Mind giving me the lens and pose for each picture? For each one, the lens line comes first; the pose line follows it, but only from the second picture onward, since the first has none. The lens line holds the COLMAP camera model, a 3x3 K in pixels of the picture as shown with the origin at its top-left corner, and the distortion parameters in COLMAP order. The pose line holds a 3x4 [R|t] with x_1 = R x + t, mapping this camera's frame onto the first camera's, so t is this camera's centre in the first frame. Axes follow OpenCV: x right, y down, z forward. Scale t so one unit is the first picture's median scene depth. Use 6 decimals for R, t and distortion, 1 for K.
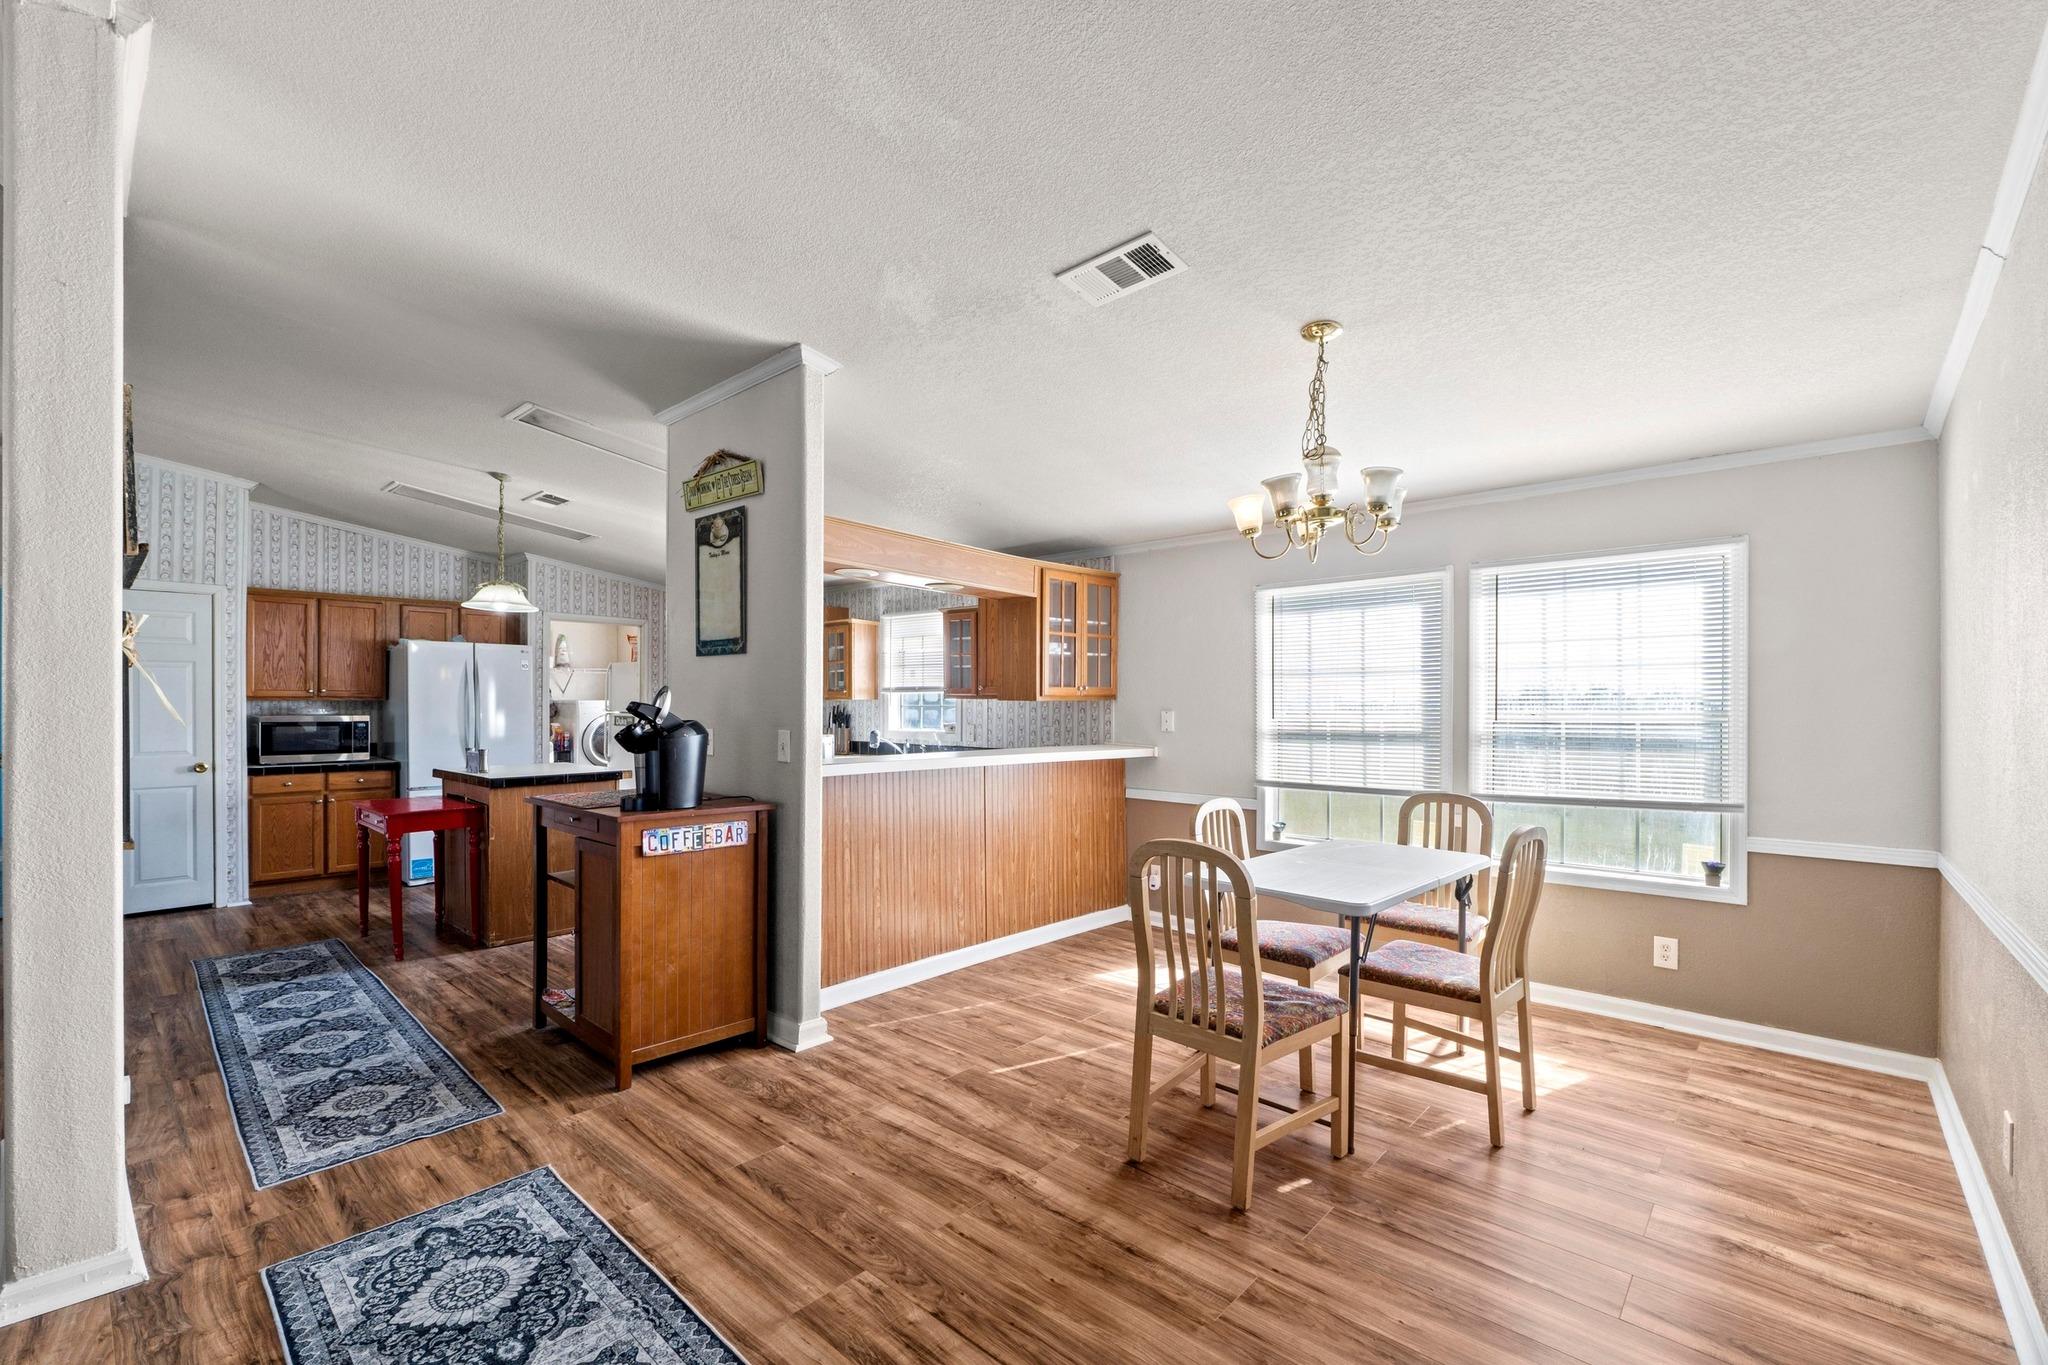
lens RADIAL K [[874.7, 0, 1012.9], [0, 874.7, 705.3], [0, 0, 1]] dist [-0.005736, -0.000878]
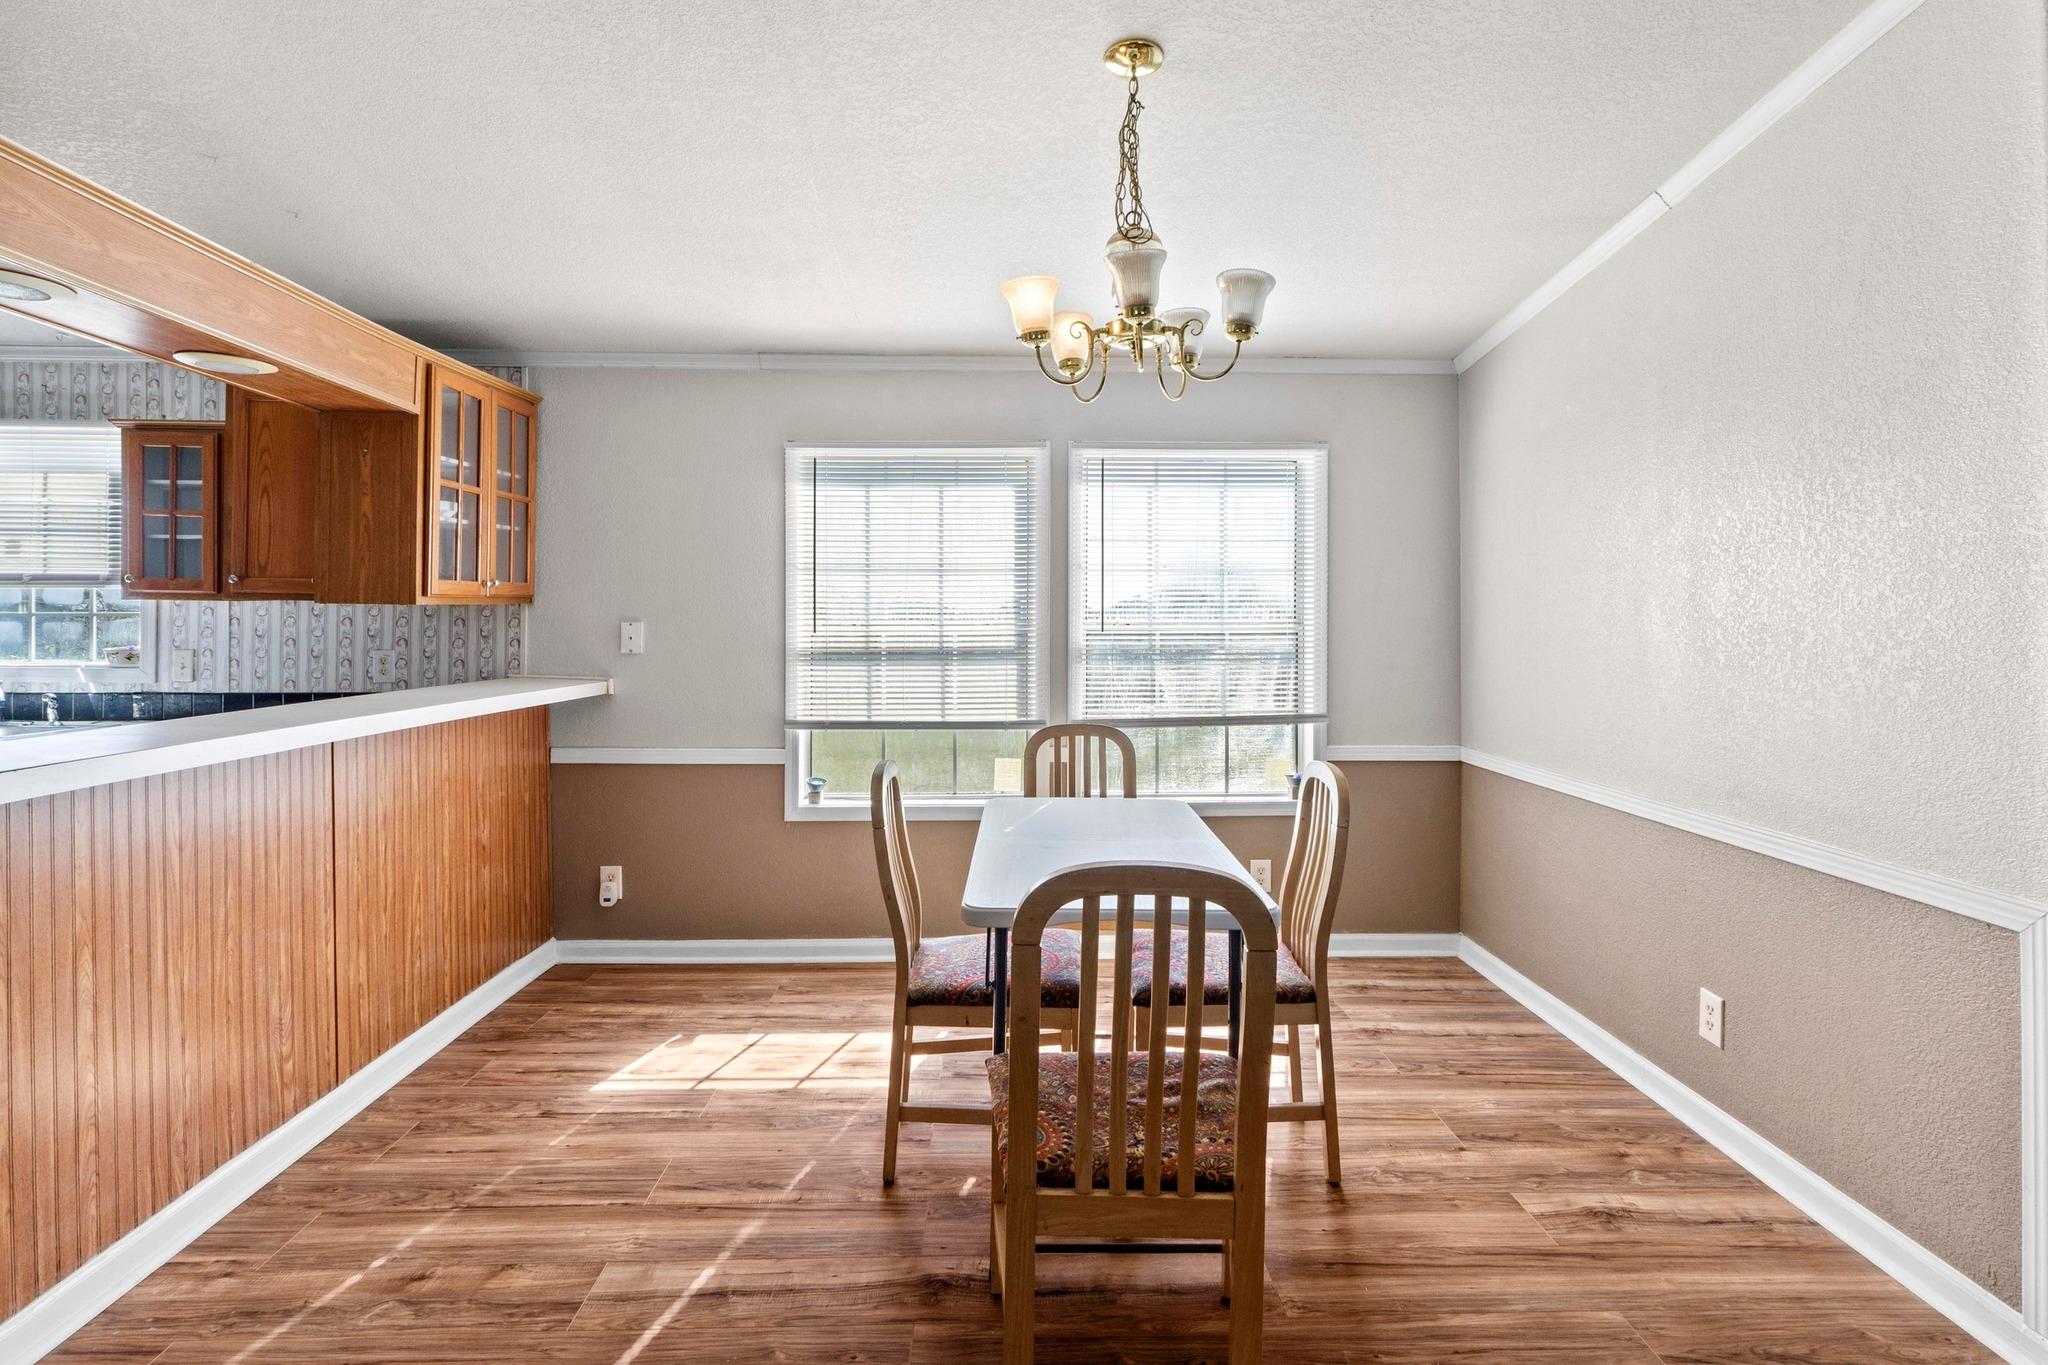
lens RADIAL K [[1007.9, 0, 1037.7], [0, 1007.9, 603.5], [0, 0, 1]] dist [-0.001981, -0.000366]
pose [[0.713910, 0.007852, 0.700193, -0.155041], [-0.000495, 0.999943, -0.010709, 0.000957], [-0.700237, 0.007299, 0.713873, 0.319558]]
